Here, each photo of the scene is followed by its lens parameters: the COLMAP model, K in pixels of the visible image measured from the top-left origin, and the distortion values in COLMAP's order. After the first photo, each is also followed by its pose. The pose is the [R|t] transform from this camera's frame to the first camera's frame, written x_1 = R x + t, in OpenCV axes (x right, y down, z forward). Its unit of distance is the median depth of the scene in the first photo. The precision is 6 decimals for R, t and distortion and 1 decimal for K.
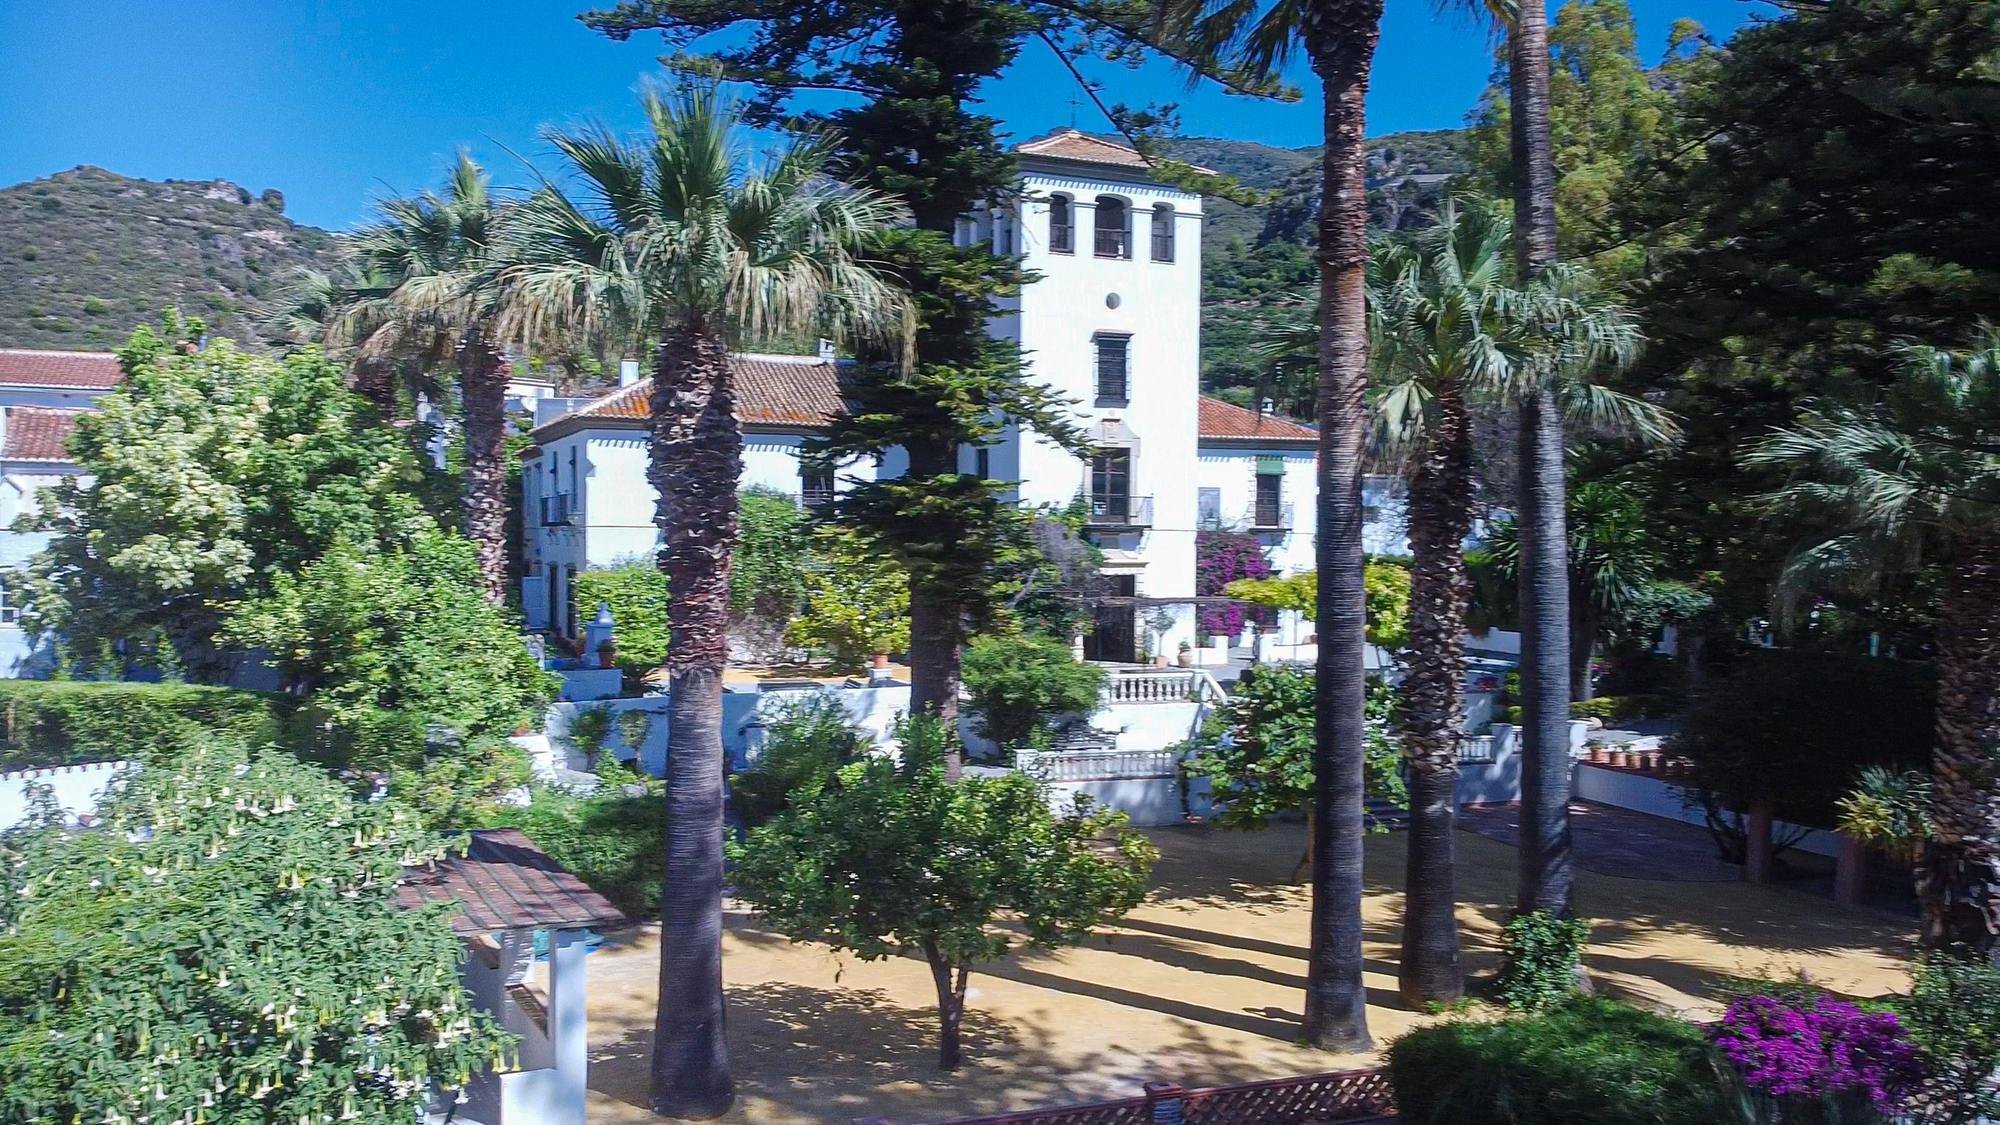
lens RADIAL K [[1569.3, 0, 999.3], [0, 1569.3, 564.1], [0, 0, 1]] dist [0.004631, -0.011050]
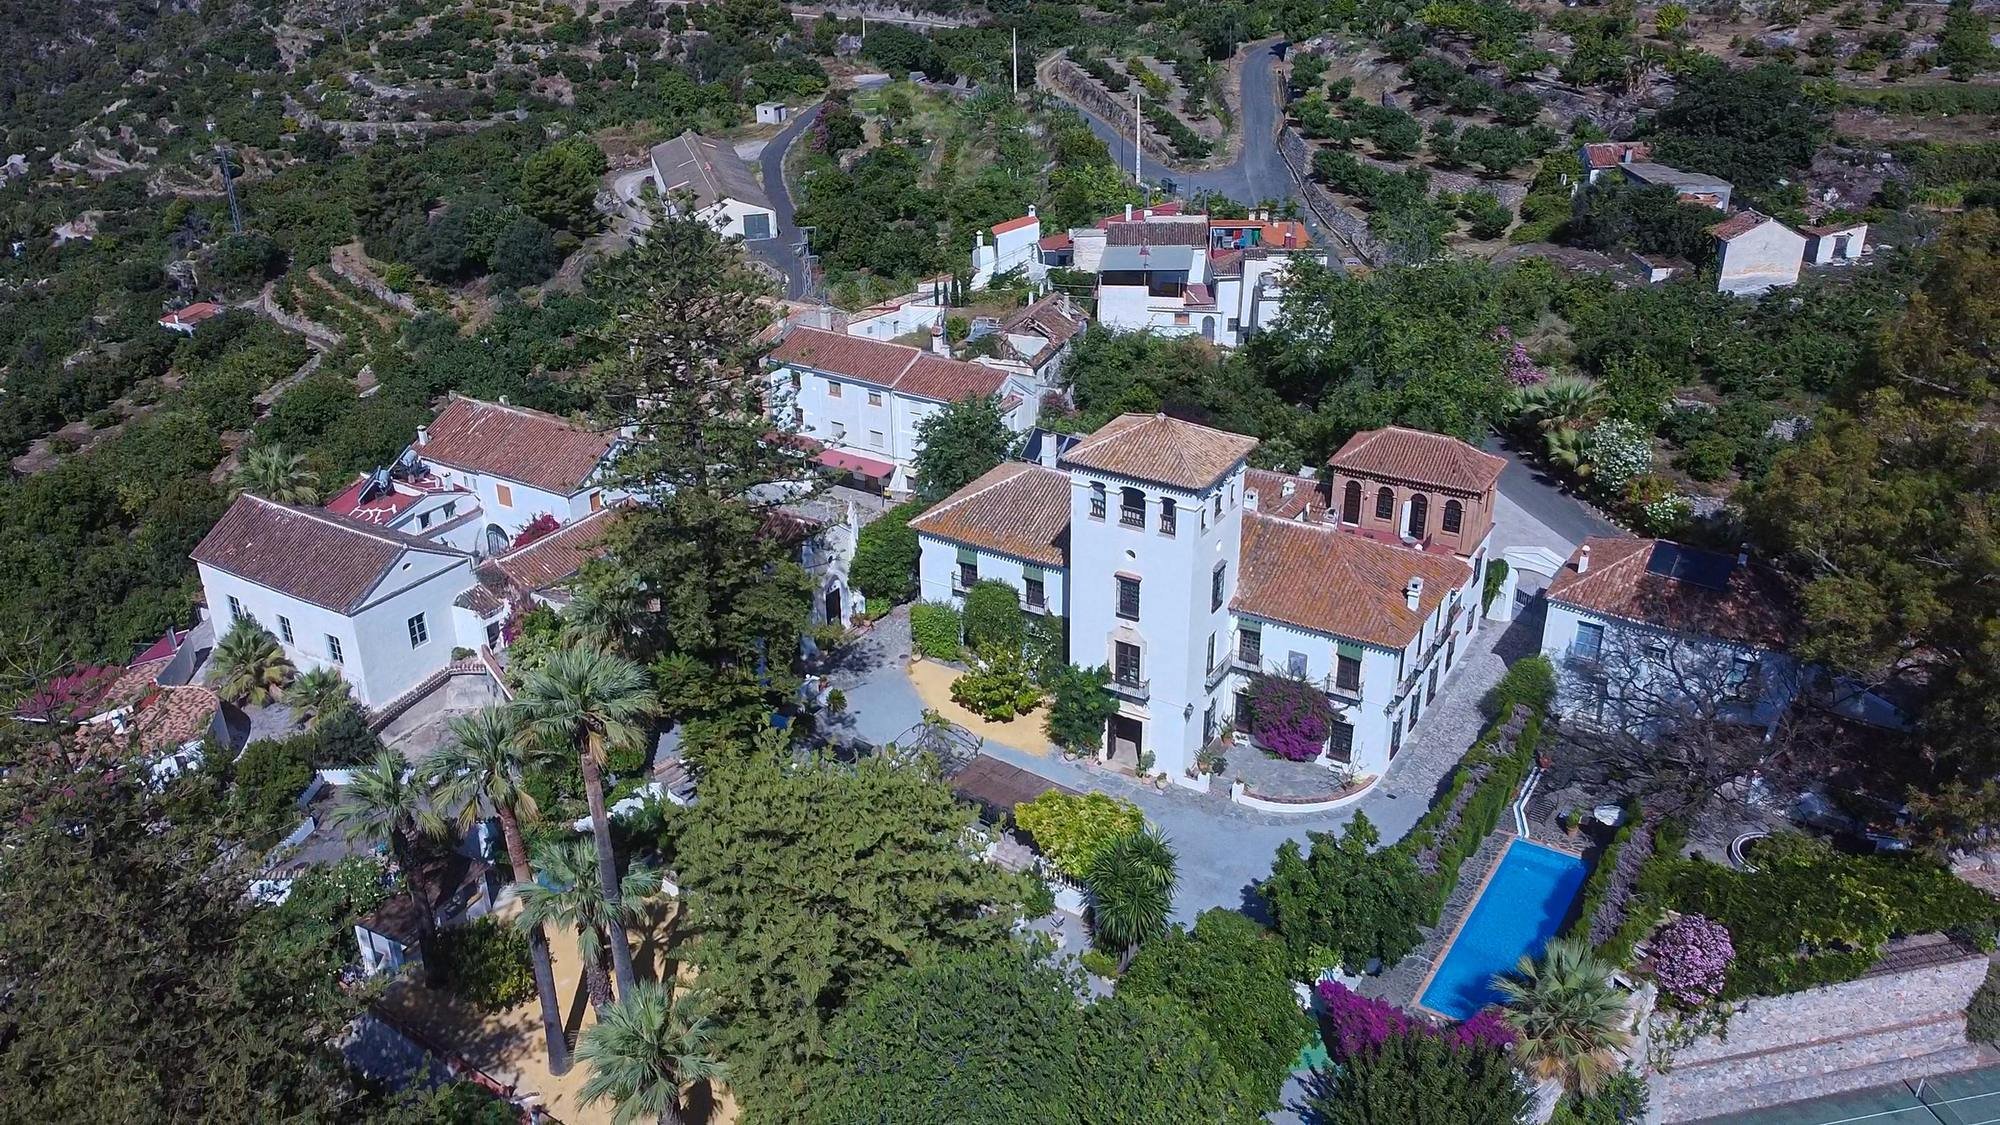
lens RADIAL K [[1569.3, 0, 1002.5], [0, 1569.3, 565.2], [0, 0, 1]] dist [0.004631, -0.011050]
pose [[0.565884, 0.347898, -0.747491, 1.077856], [0.000527, 0.906462, 0.422286, -0.760984], [0.824485, -0.239359, 0.512769, 0.152135]]
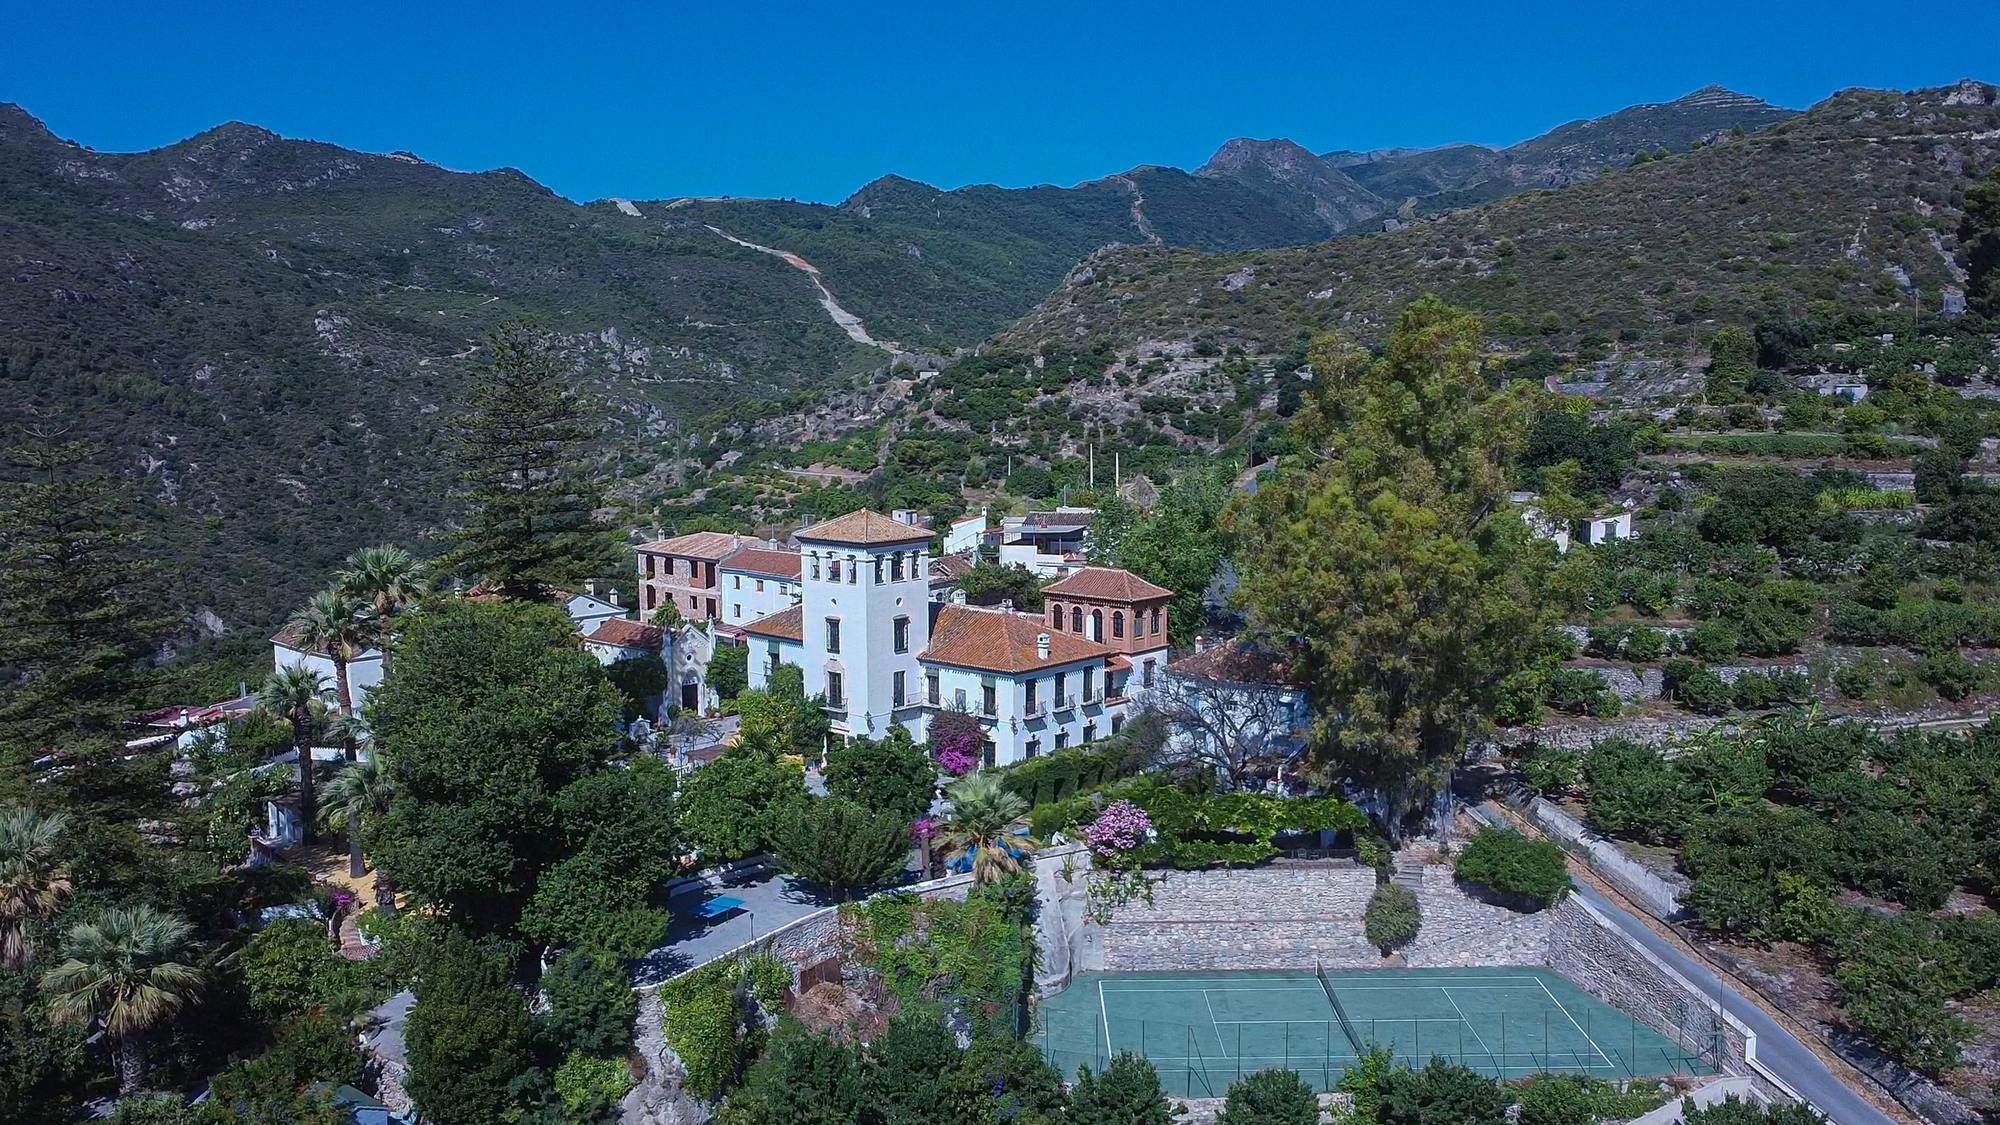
lens RADIAL K [[1569.3, 0, 1006.2], [0, 1569.3, 567.7], [0, 0, 1]] dist [0.004631, -0.011050]
pose [[0.404523, 0.101455, -0.908883, 2.000768], [-0.007934, 0.994179, 0.107445, -0.429641], [0.914493, -0.036253, 0.402973, 0.372153]]
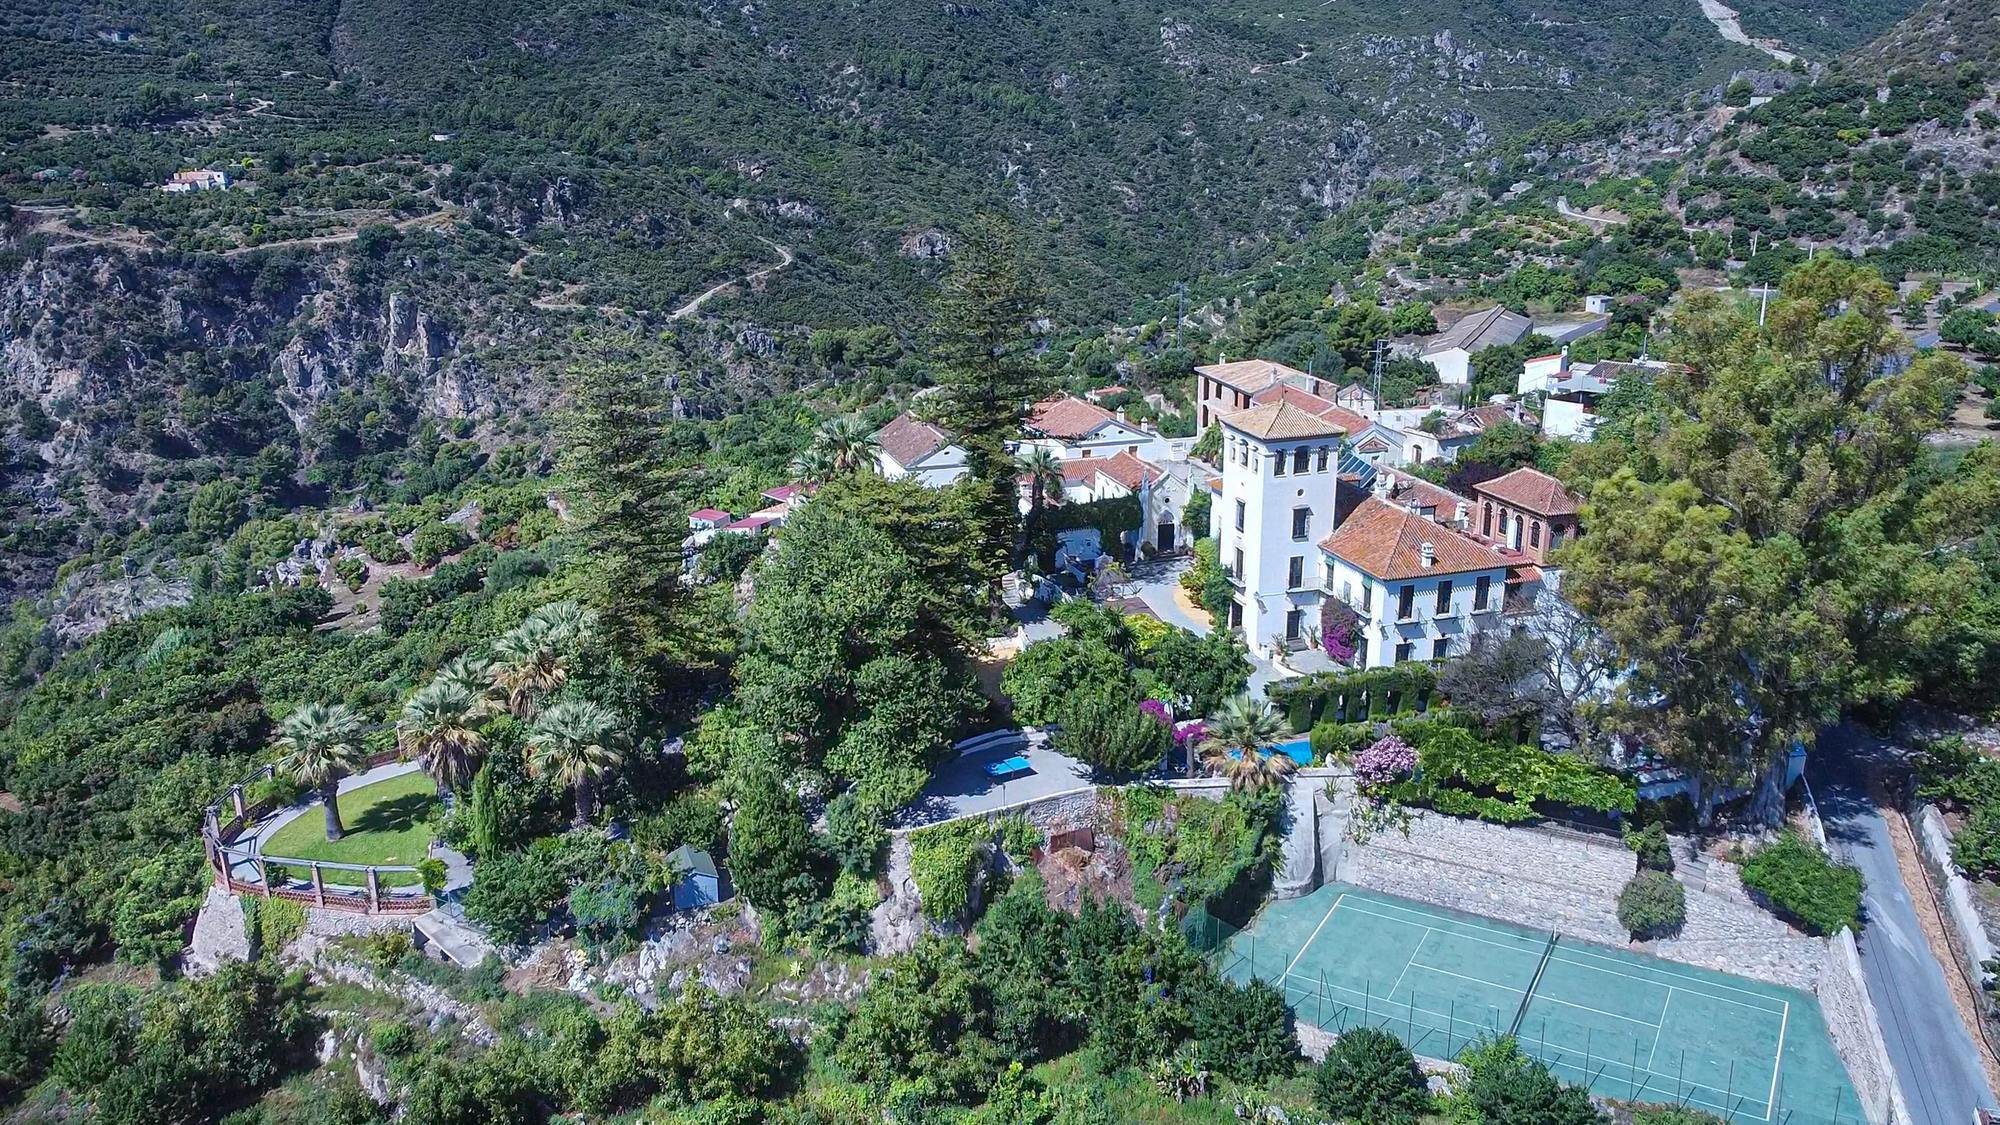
lens RADIAL K [[1569.3, 0, 1014.4], [0, 1569.3, 570.9], [0, 0, 1]] dist [0.004631, -0.011050]
pose [[-0.099737, 0.295189, -0.950219, 2.219369], [-0.011864, 0.954560, 0.297783, -0.700778], [0.994943, 0.040973, -0.091703, 0.872597]]
